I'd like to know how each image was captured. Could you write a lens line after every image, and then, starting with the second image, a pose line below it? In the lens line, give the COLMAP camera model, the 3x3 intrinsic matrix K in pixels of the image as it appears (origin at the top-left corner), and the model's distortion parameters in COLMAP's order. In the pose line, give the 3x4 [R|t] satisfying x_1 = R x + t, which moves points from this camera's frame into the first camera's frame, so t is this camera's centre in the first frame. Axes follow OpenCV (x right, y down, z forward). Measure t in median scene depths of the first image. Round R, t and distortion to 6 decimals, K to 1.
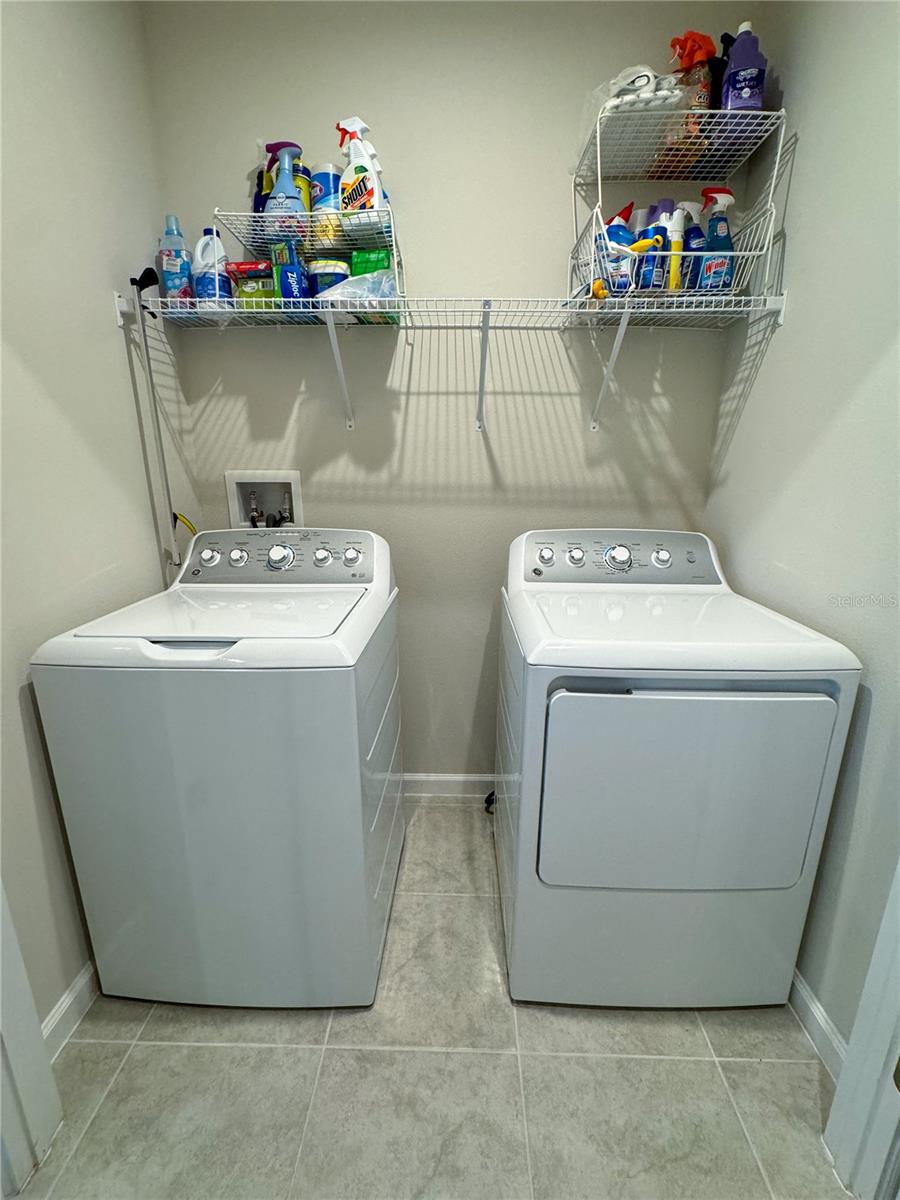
lens RADIAL K [[523.8, 0, 452.3], [0, 523.8, 596.6], [0, 0, 1]] dist [-0.004486, 0.000165]
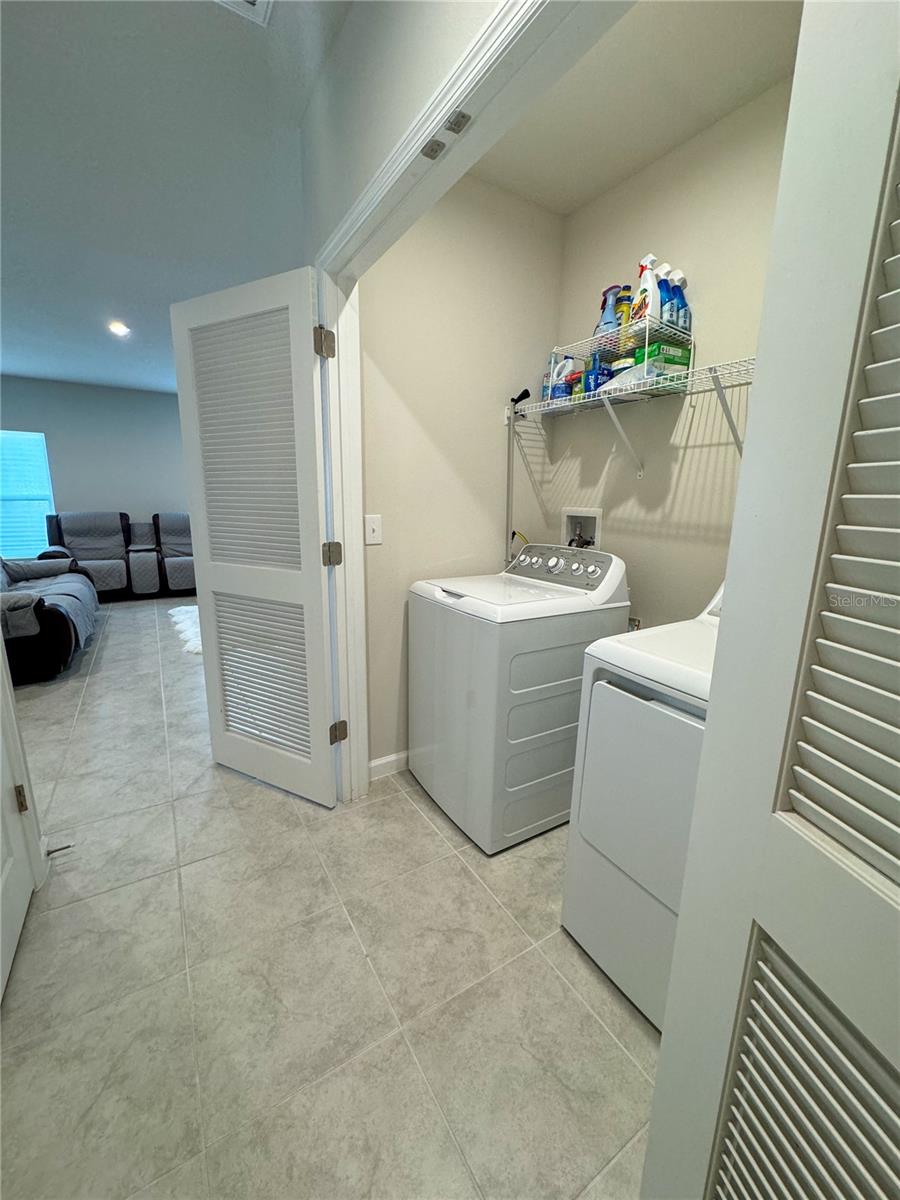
lens RADIAL K [[484.5, 0, 457.1], [0, 484.5, 597.1], [0, 0, 1]] dist [-0.004137, 0.000668]
pose [[0.552440, 0.177520, -0.814431, 0.596363], [-0.227624, 0.972051, 0.057475, -0.002768], [0.801871, 0.153632, 0.577408, 0.002215]]
